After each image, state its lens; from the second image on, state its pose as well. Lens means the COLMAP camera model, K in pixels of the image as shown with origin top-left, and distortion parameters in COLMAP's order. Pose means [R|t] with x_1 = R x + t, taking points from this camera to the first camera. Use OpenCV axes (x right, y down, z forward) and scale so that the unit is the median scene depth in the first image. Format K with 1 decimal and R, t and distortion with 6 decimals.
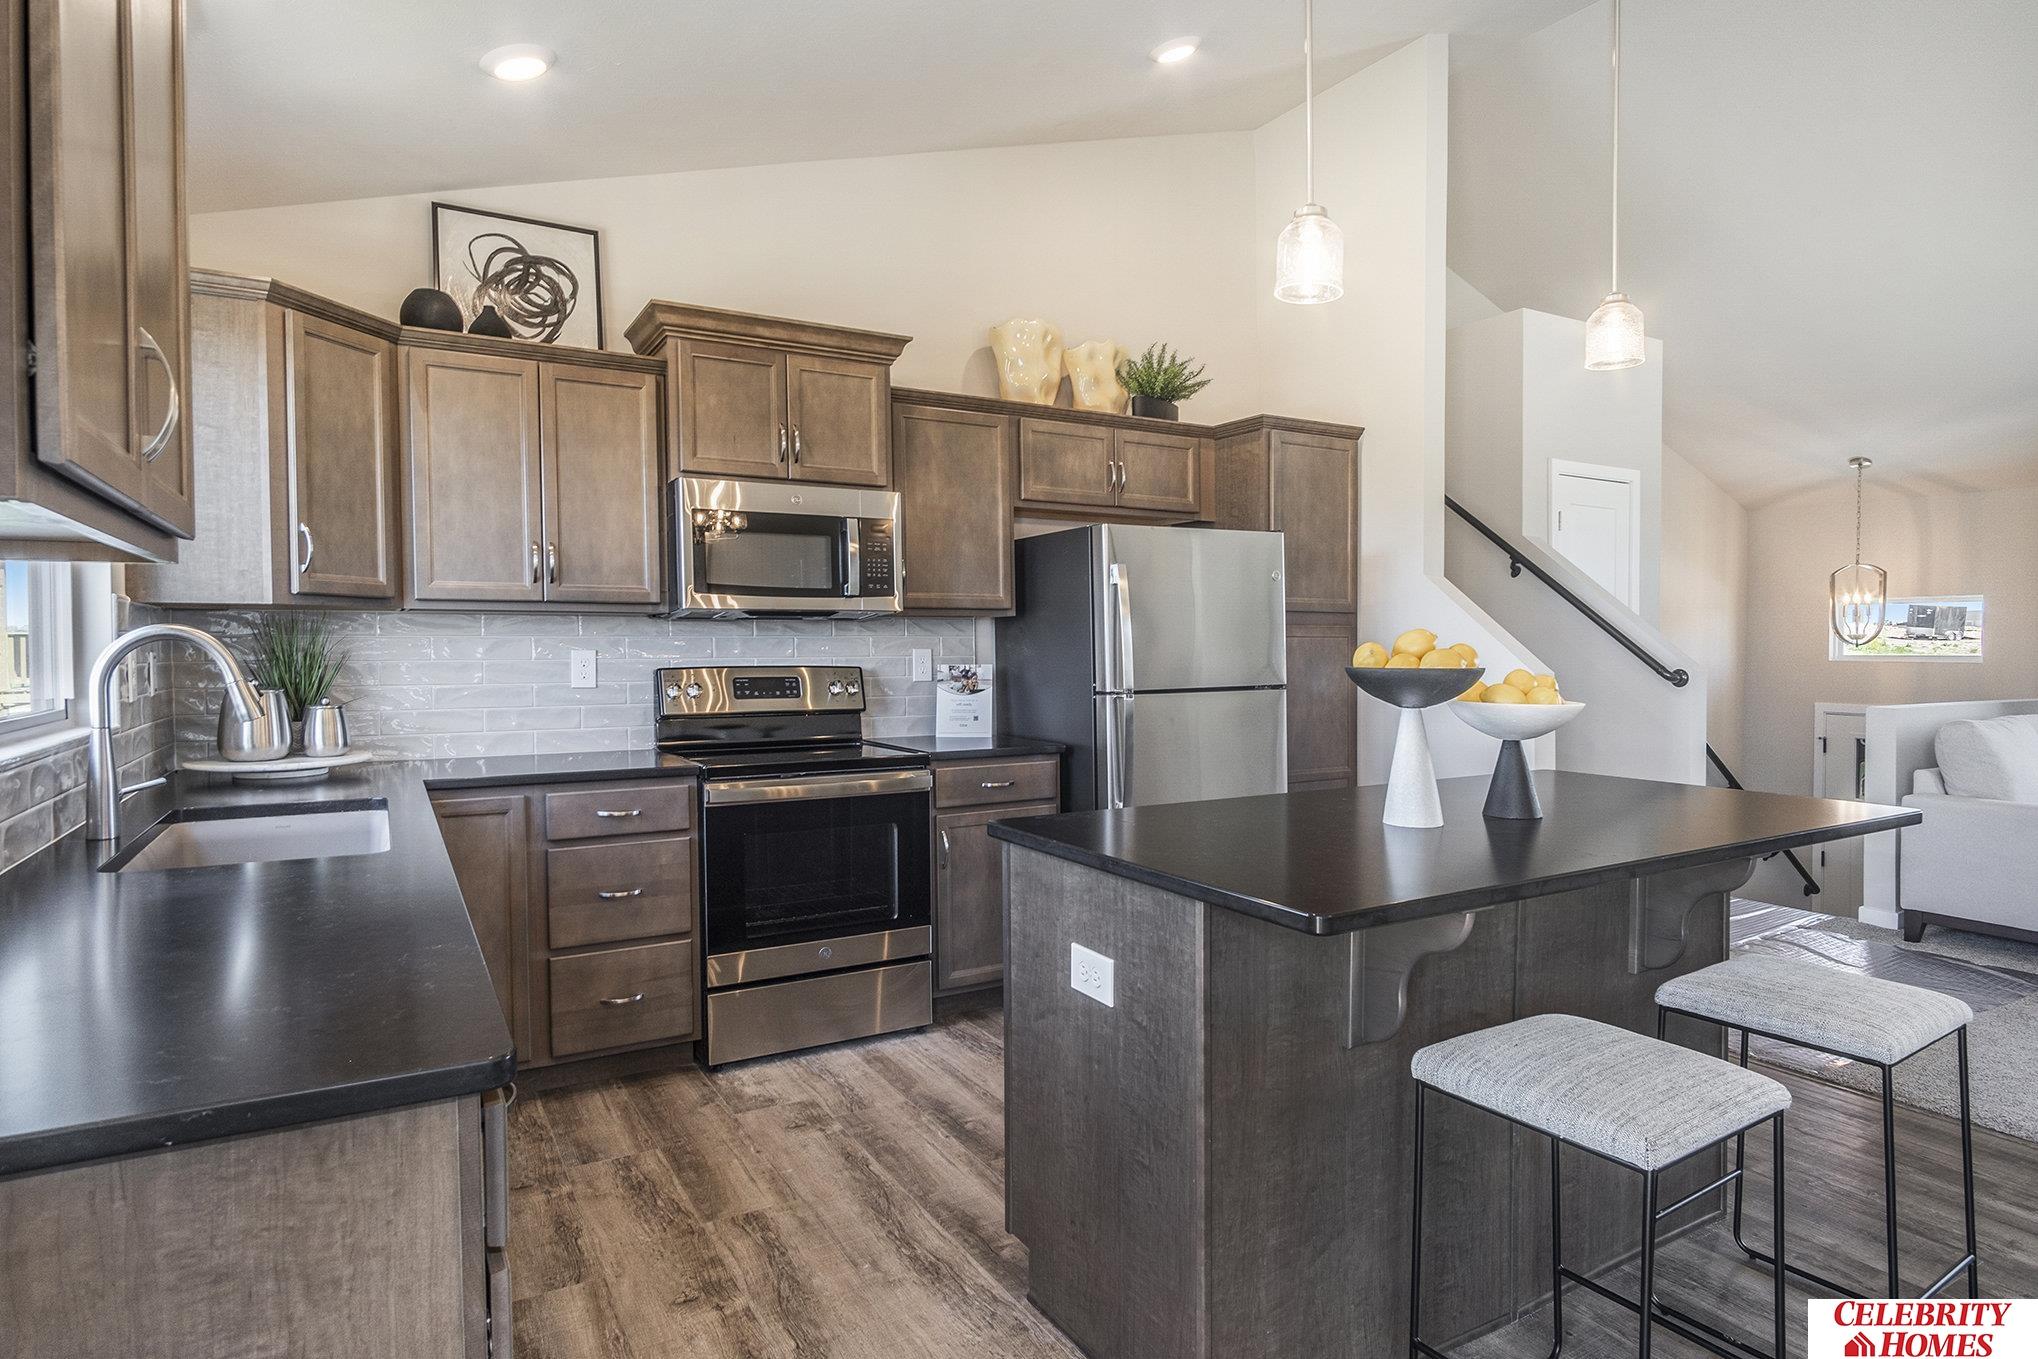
lens RADIAL K [[1049.2, 0, 1019.0], [0, 1049.2, 679.5], [0, 0, 1]] dist [-0.019321, -0.000306]
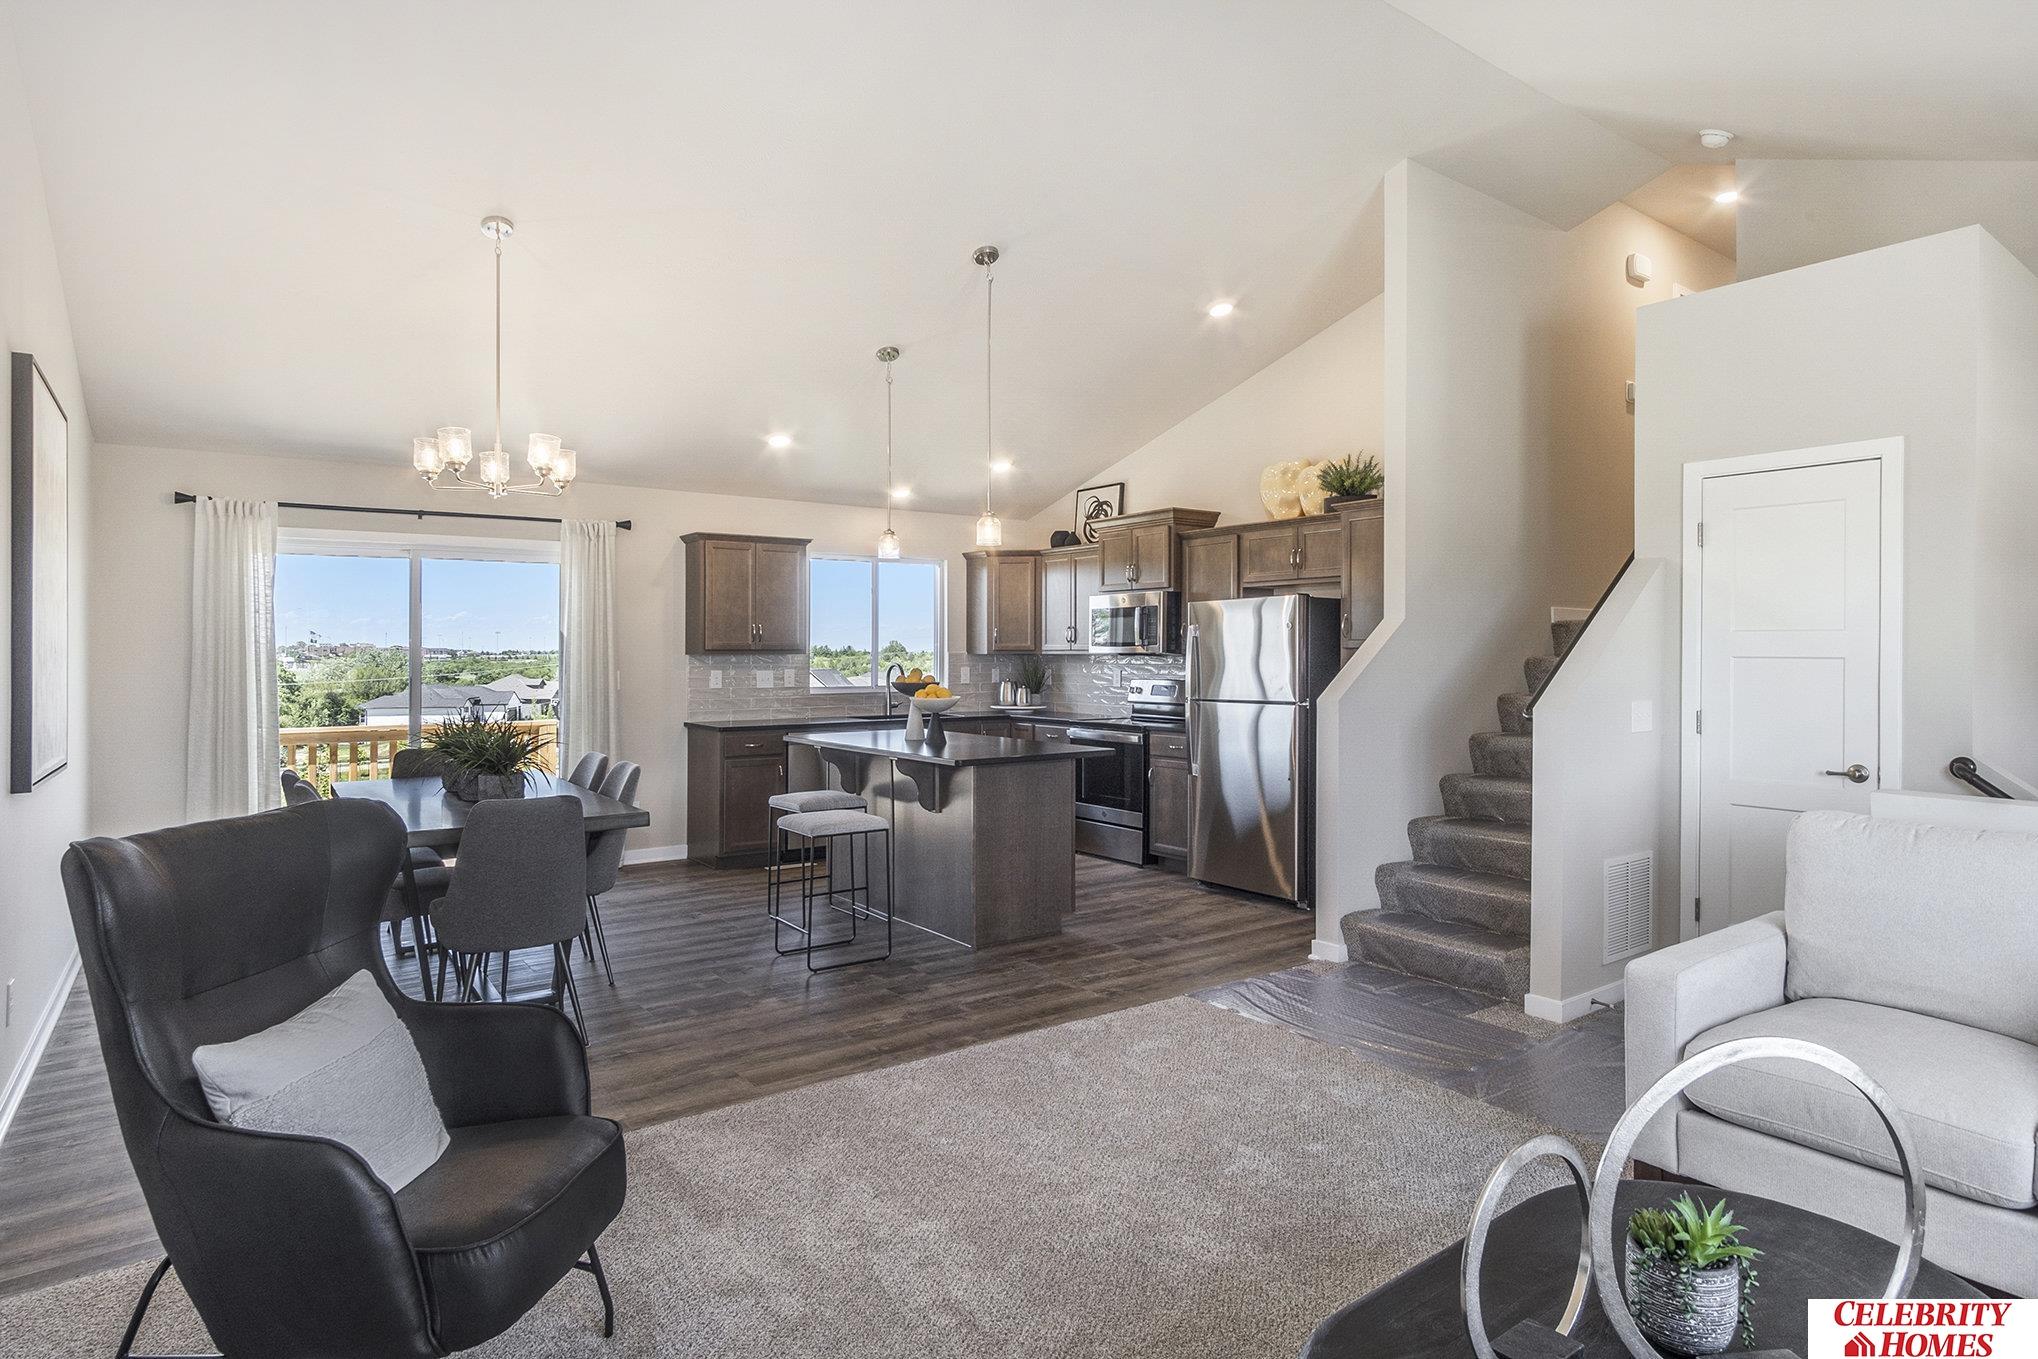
lens RADIAL K [[1147.8, 0, 1217.6], [0, 1147.8, 648.4], [0, 0, 1]] dist [0.002687, 0.000454]
pose [[0.254254, -0.003784, -0.967130, 2.046744], [-0.032464, 0.999395, -0.012445, -0.051796], [0.966593, 0.034561, 0.253977, 0.592457]]
